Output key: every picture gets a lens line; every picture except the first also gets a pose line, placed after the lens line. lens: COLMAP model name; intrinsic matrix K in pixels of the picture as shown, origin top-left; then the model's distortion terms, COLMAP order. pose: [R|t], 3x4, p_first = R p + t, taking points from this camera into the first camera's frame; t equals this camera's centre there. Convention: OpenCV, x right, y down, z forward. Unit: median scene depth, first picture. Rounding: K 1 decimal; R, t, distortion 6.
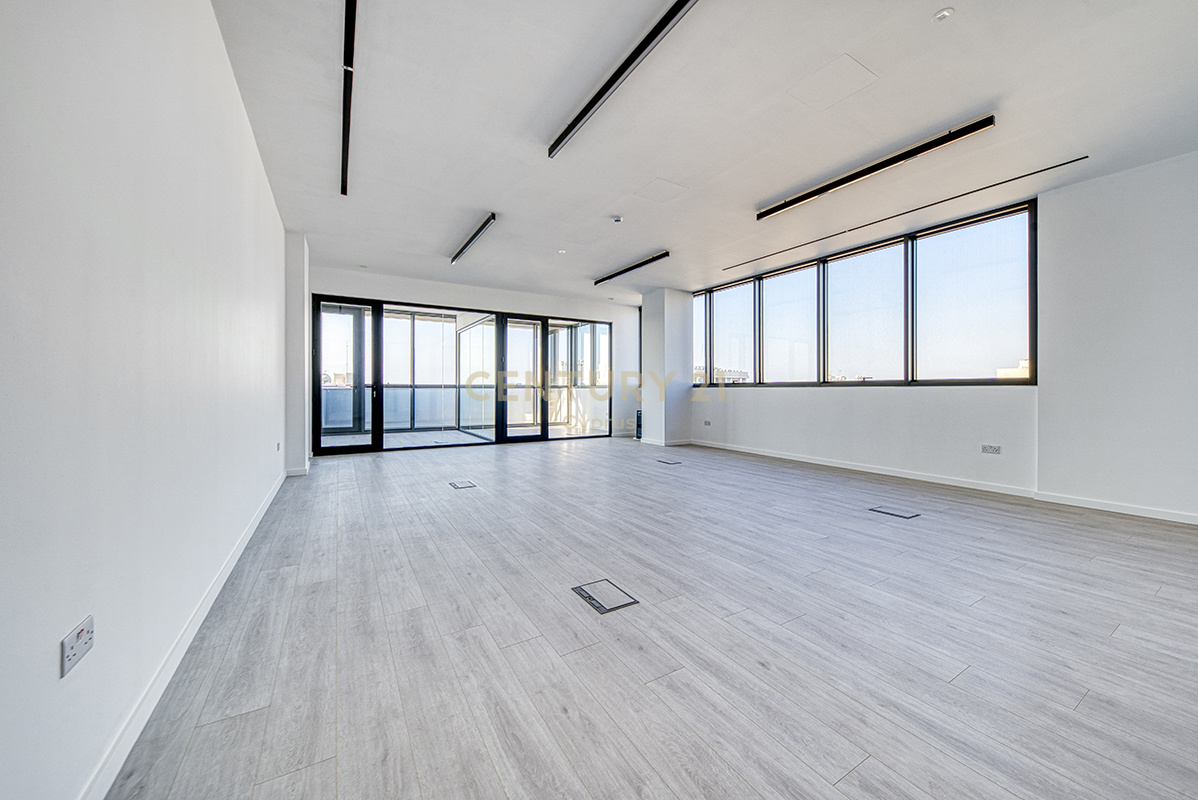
lens RADIAL K [[434.0, 0, 588.2], [0, 434.0, 394.6], [0, 0, 1]] dist [0.000107, -0.000061]
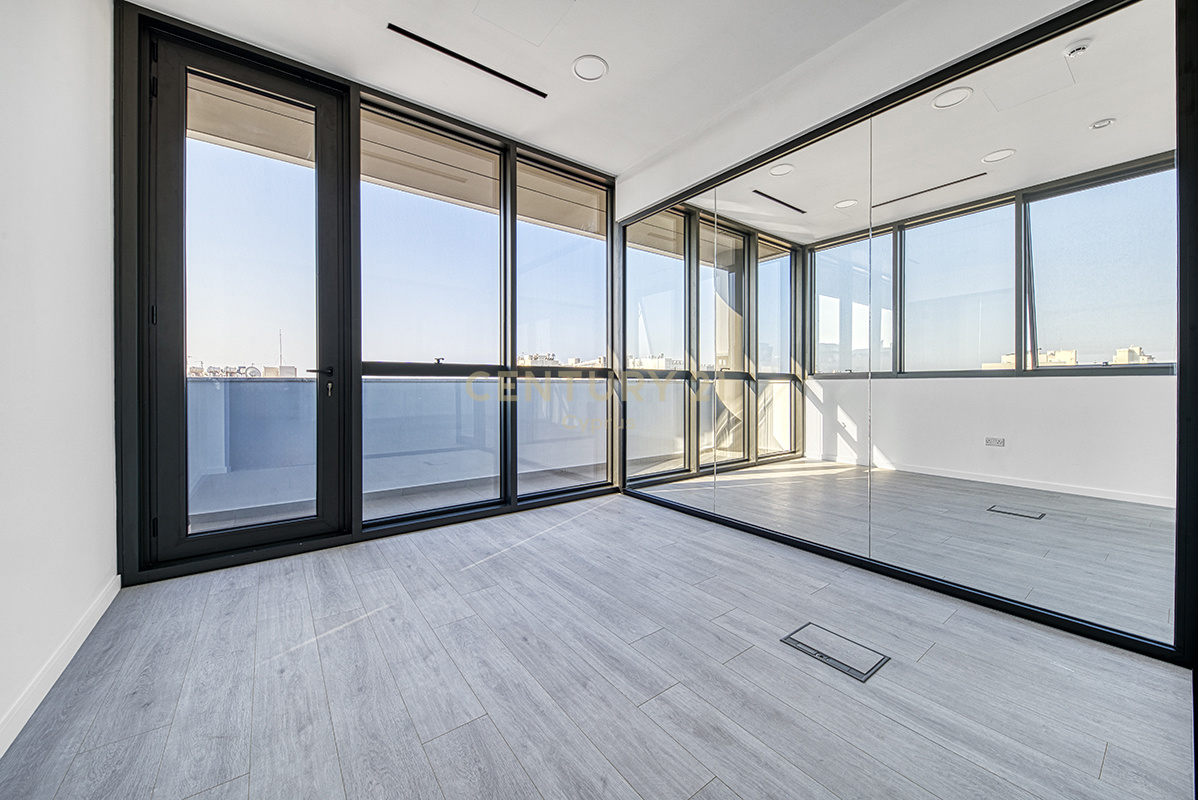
lens RADIAL K [[437.1, 0, 616.4], [0, 437.1, 400.5], [0, 0, 1]] dist [0.015905, -0.000078]
pose [[0.985689, -0.007191, 0.168418, -0.079353], [0.001791, 0.999480, 0.032197, -0.001390], [-0.168562, -0.031435, 0.985190, 0.135307]]
